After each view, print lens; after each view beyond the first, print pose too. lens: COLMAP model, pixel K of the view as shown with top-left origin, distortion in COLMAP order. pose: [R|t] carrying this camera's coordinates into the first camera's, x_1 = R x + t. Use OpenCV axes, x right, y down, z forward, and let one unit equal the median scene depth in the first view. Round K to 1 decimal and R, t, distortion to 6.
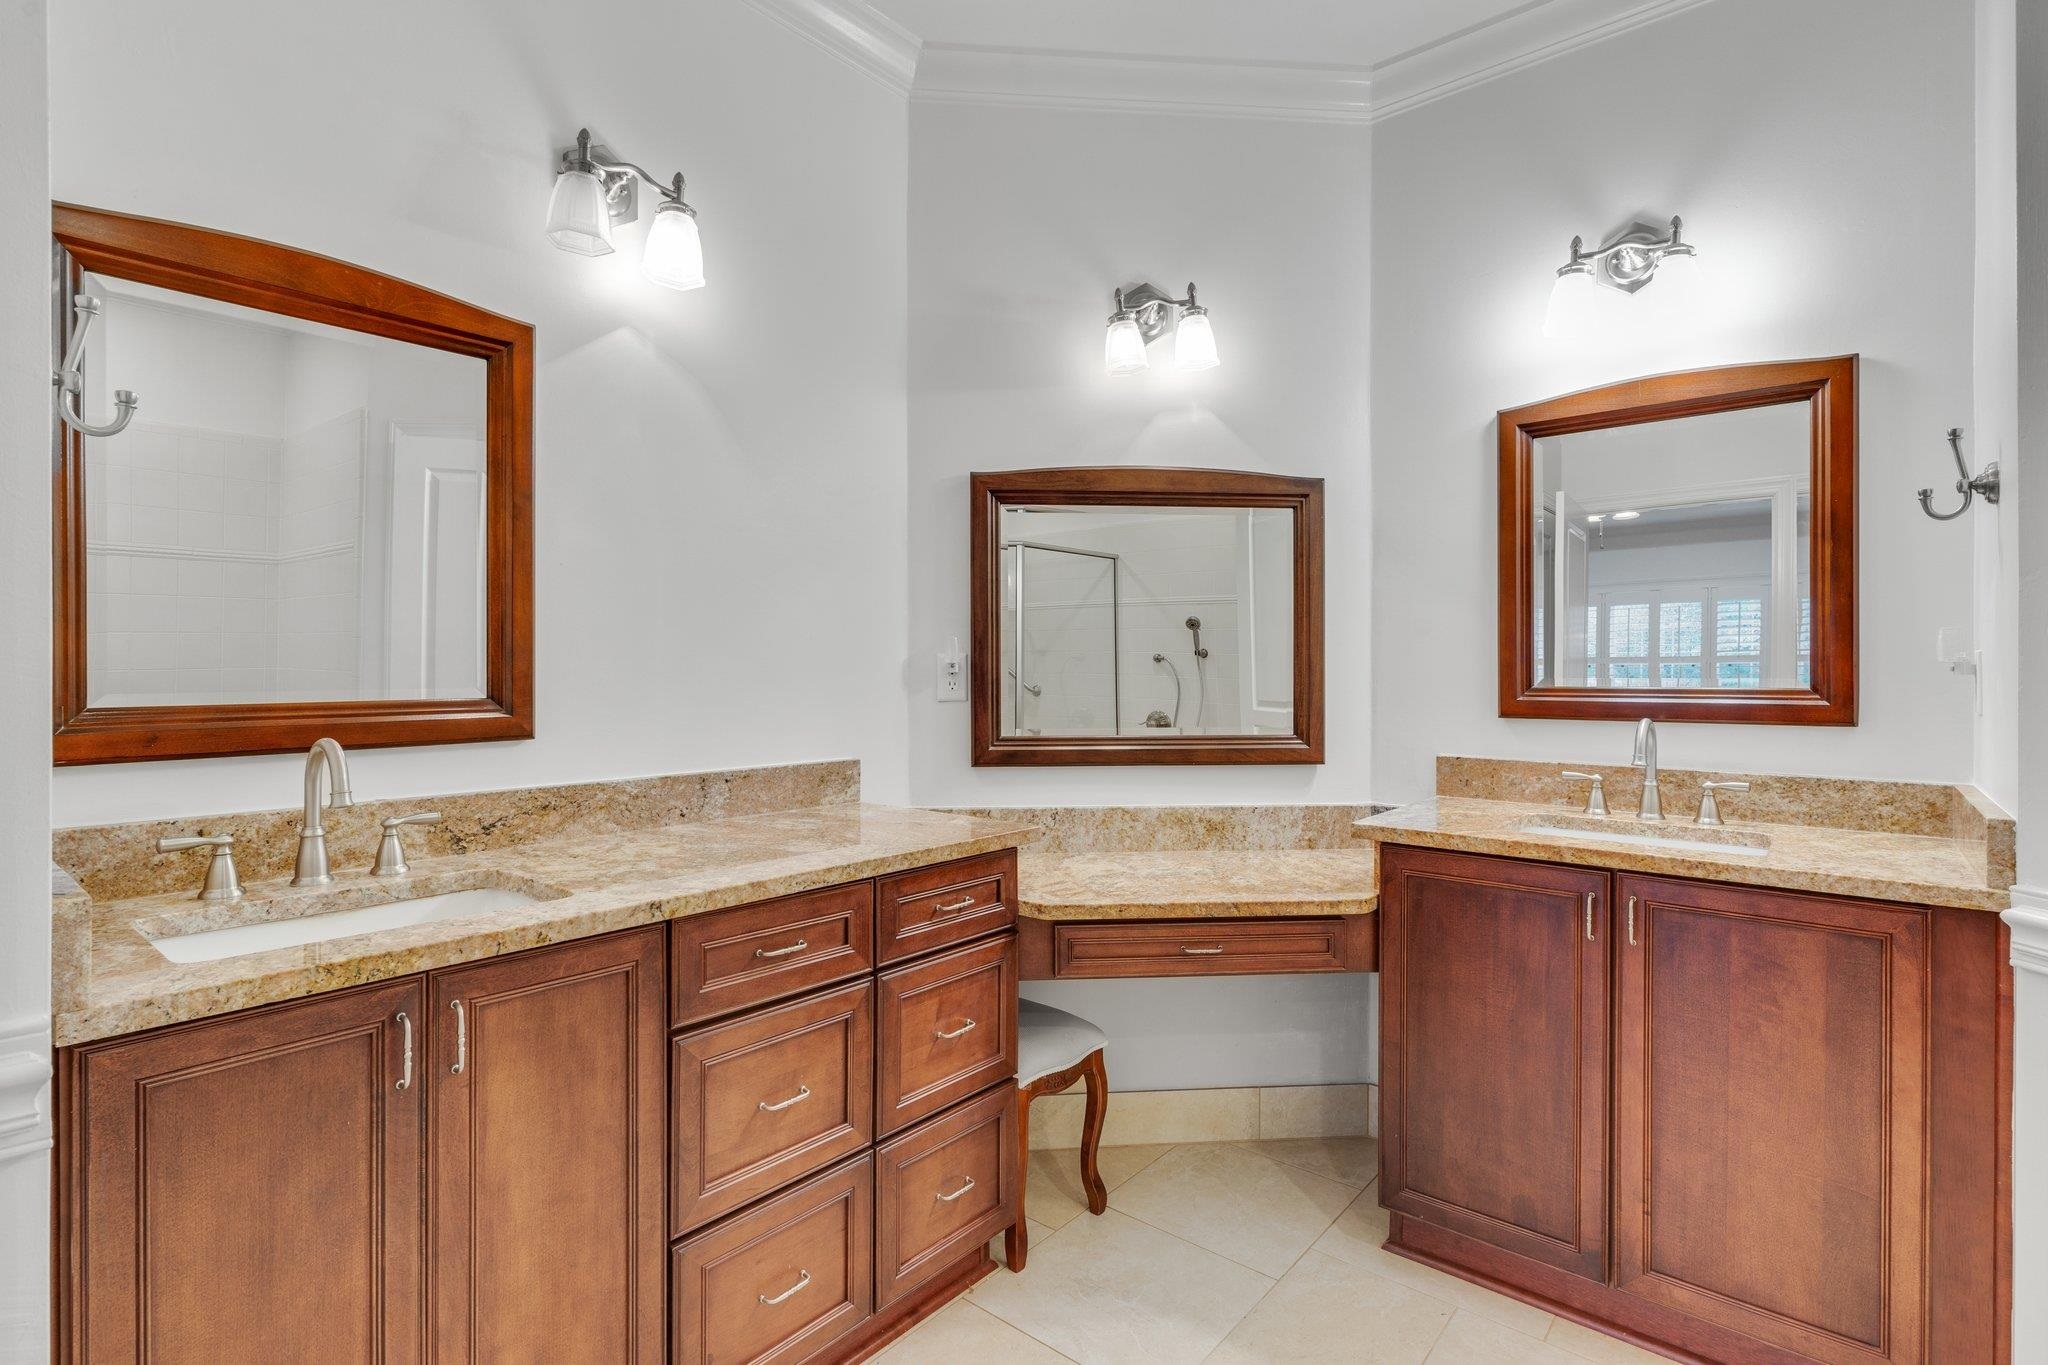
lens RADIAL K [[996.8, 0, 1030.0], [0, 996.8, 669.6], [0, 0, 1]] dist [0.009490, -0.000445]
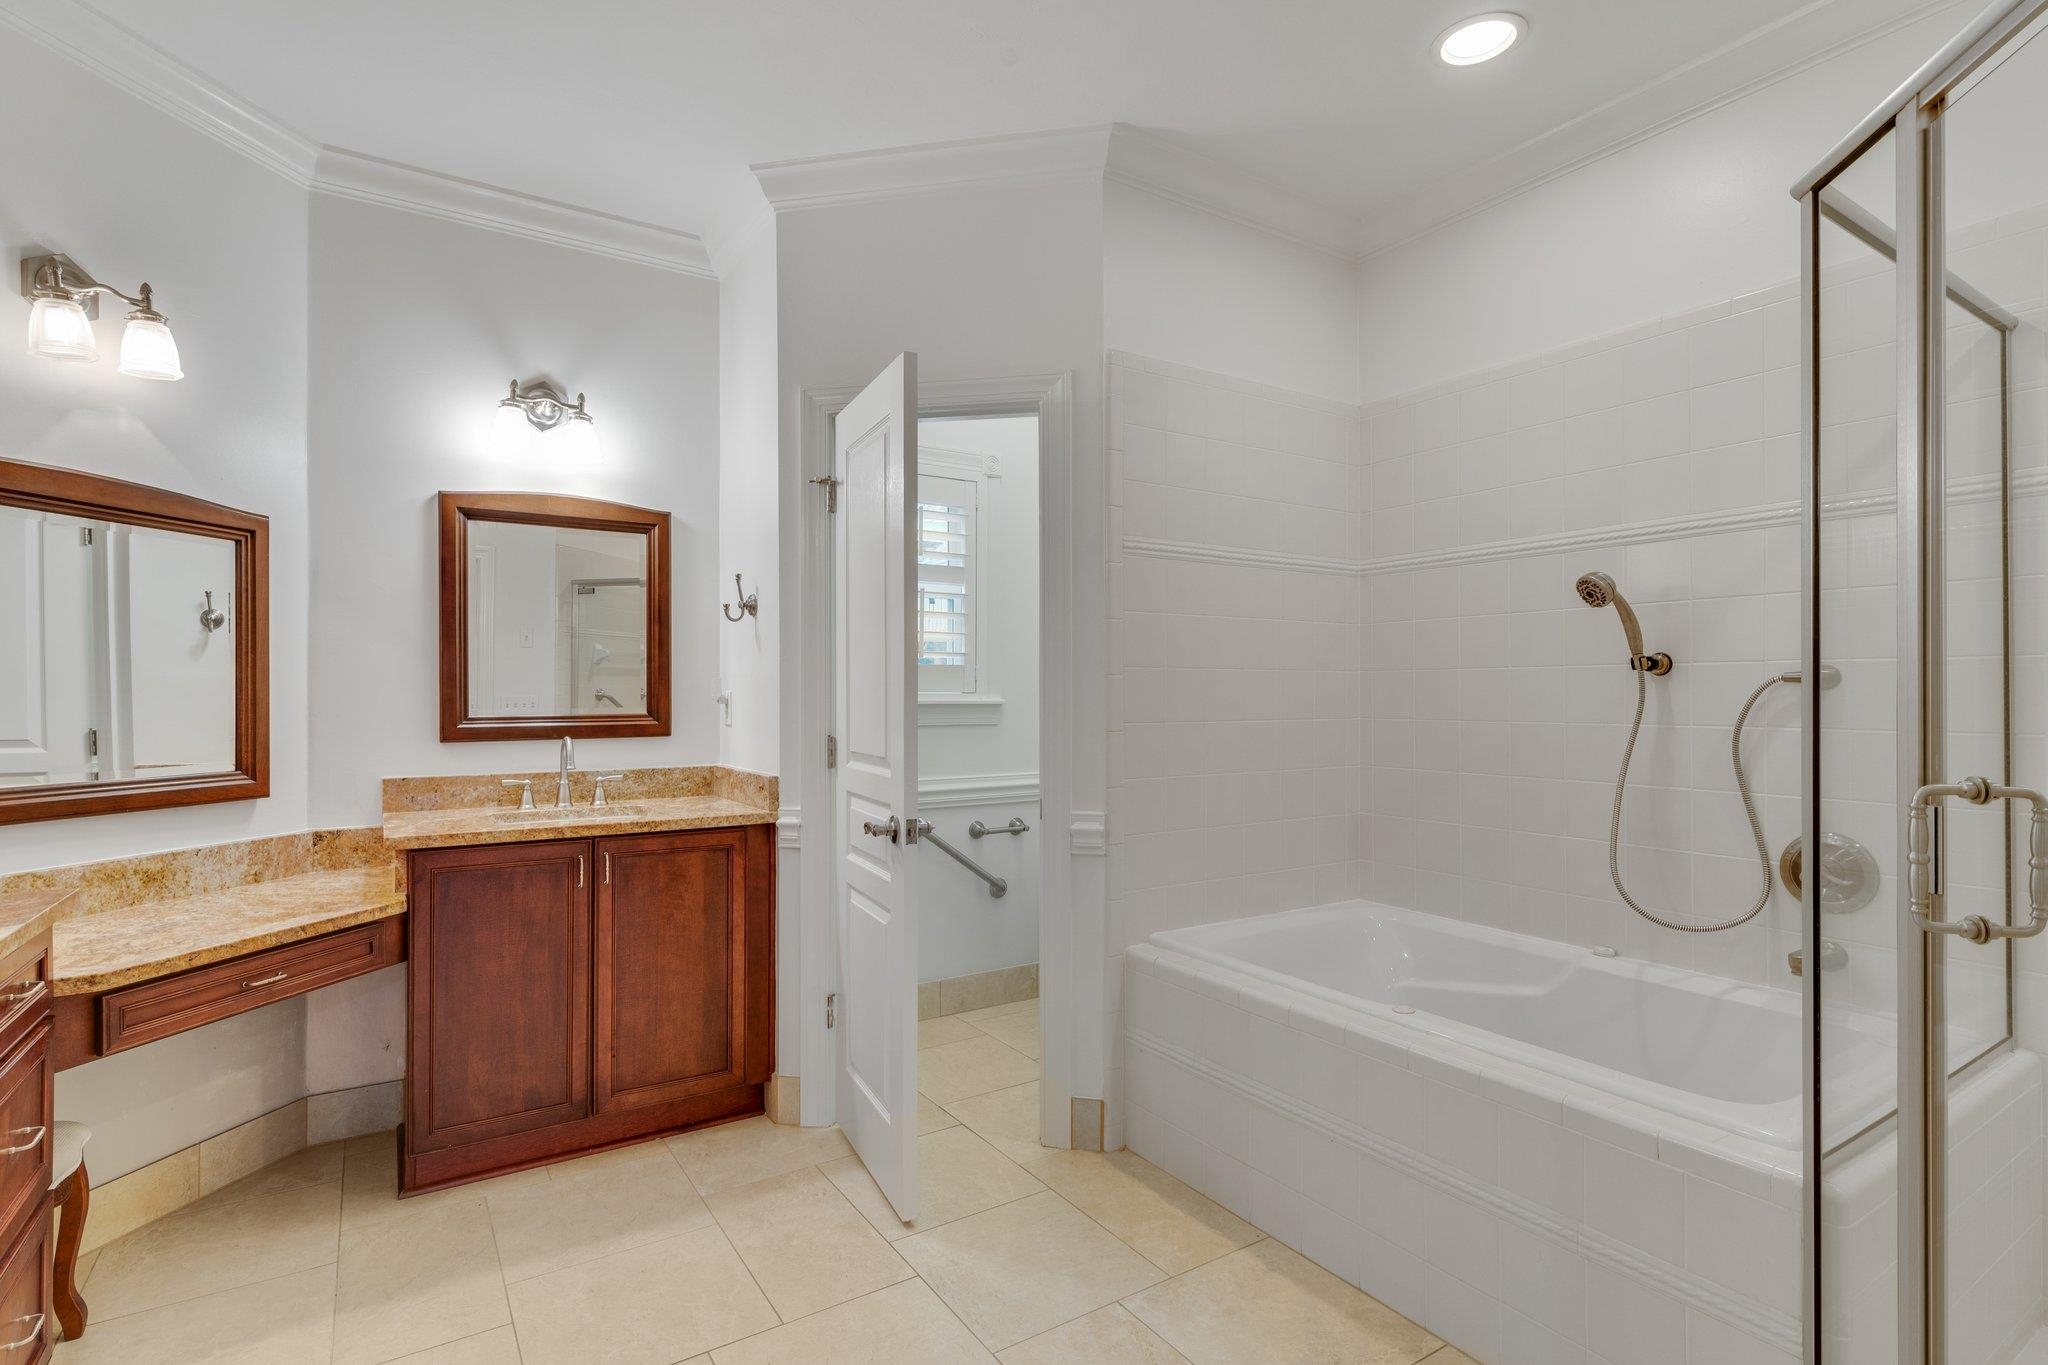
lens RADIAL K [[979.7, 0, 1021.3], [0, 979.7, 688.2], [0, 0, 1]] dist [-0.000141, 0.000097]
pose [[0.292785, 0.006797, 0.956154, -0.549036], [0.003618, 0.999960, -0.008216, -0.006853], [-0.956171, 0.005865, 0.292749, -0.034504]]
